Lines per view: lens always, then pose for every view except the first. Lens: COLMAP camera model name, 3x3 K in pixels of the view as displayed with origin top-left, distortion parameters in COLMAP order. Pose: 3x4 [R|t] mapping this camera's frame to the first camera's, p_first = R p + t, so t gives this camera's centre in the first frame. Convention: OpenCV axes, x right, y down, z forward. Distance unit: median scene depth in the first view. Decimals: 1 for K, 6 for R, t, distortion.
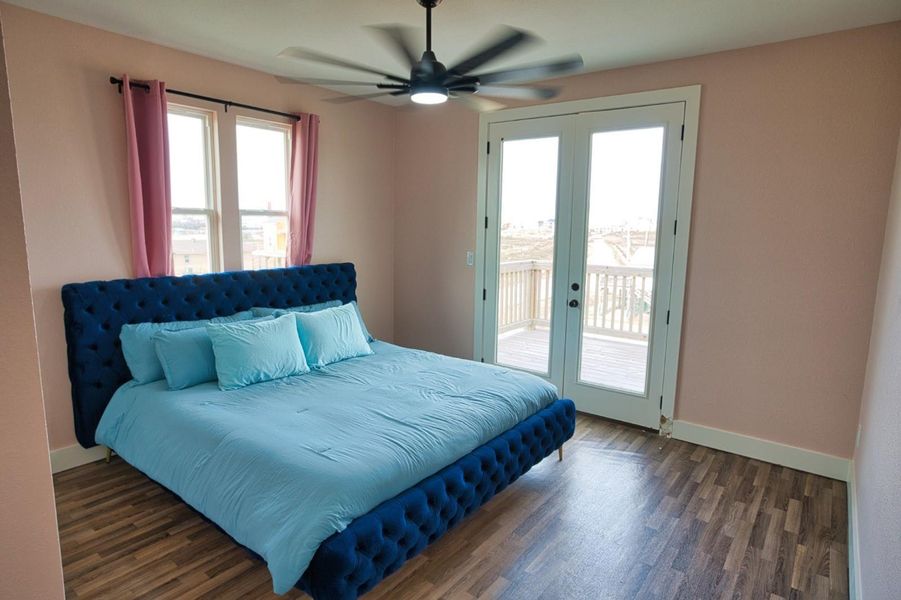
lens RADIAL K [[519.5, 0, 450.5], [0, 519.5, 300.0], [0, 0, 1]] dist [0.004640, 0.001047]
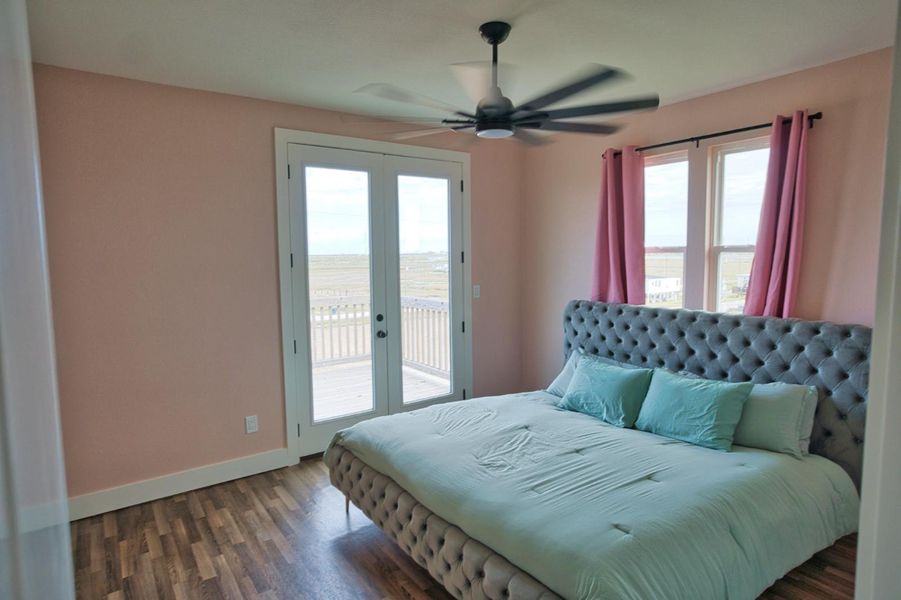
lens RADIAL K [[505.7, 0, 450.5], [0, 505.7, 300.0], [0, 0, 1]] dist [0.003837, 0.001553]
pose [[0.299738, -0.103094, 0.948435, -0.653894], [0.155367, 0.986147, 0.058092, -0.094349], [-0.941285, 0.129944, 0.311603, 0.534639]]
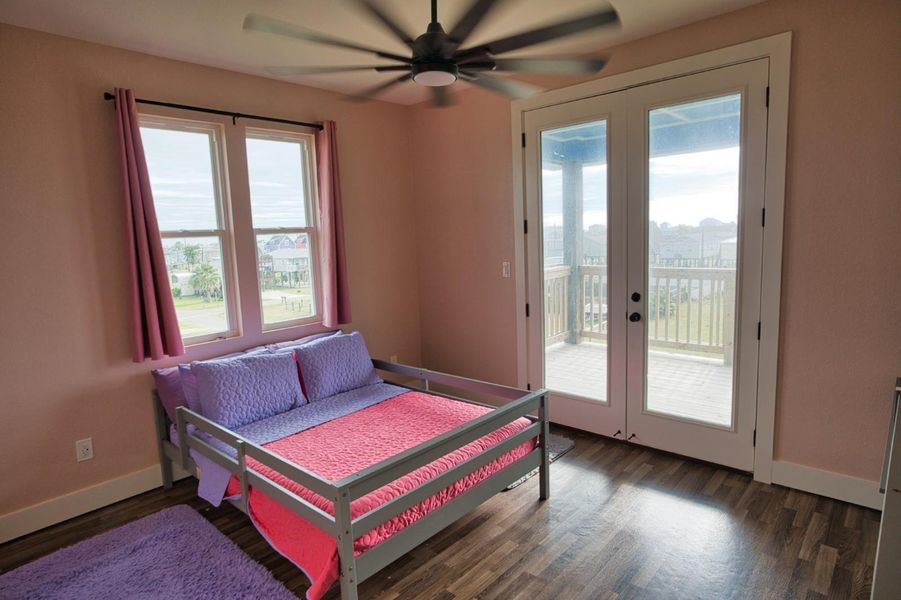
lens RADIAL K [[528.6, 0, 433.5], [0, 528.6, 296.5], [0, 0, 1]] dist [-0.002668, -0.000963]
pose [[0.990549, -0.044838, -0.129626, 0.028800], [0.042403, 0.998870, -0.021486, -0.020575], [0.130443, 0.015786, 0.991330, 0.119008]]
